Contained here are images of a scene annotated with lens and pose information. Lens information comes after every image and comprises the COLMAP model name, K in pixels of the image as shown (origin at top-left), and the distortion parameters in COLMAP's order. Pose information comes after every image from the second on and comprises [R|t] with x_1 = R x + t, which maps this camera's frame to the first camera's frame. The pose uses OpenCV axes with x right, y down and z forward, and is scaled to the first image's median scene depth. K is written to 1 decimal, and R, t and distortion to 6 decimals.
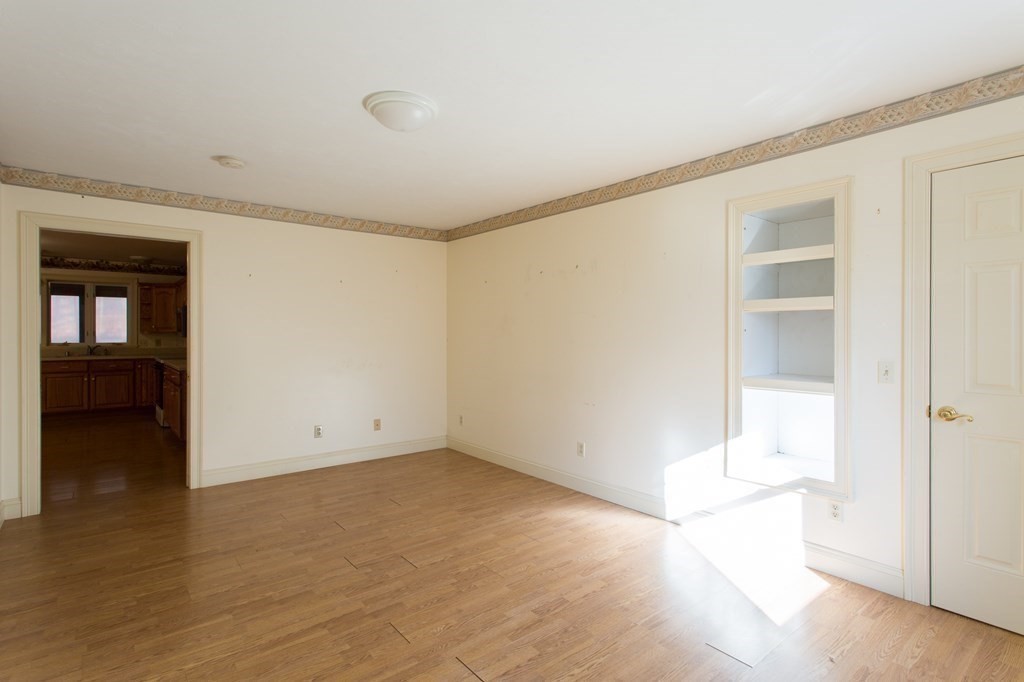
lens RADIAL K [[517.9, 0, 512.0], [0, 517.9, 341.0], [0, 0, 1]] dist [-0.001248, -0.000830]
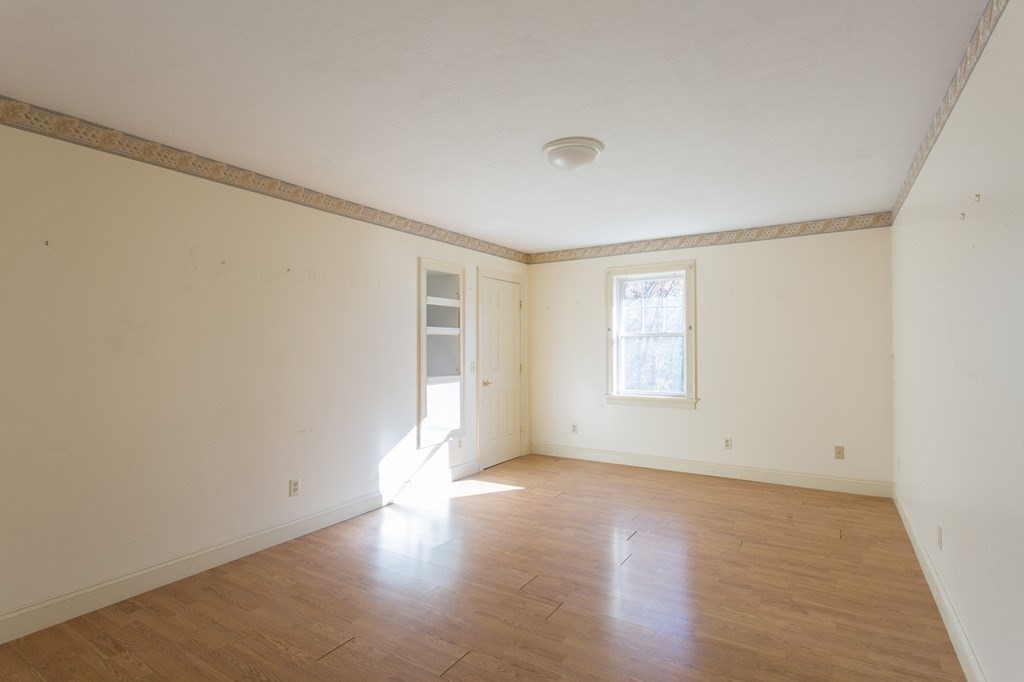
lens RADIAL K [[517.9, 0, 512.0], [0, 517.9, 341.0], [0, 0, 1]] dist [-0.001248, -0.000830]
pose [[-0.336353, 0.011587, 0.941665, -1.082916], [0.019660, 0.999793, -0.005280, -0.023773], [-0.941531, 0.016737, -0.336511, 1.313849]]
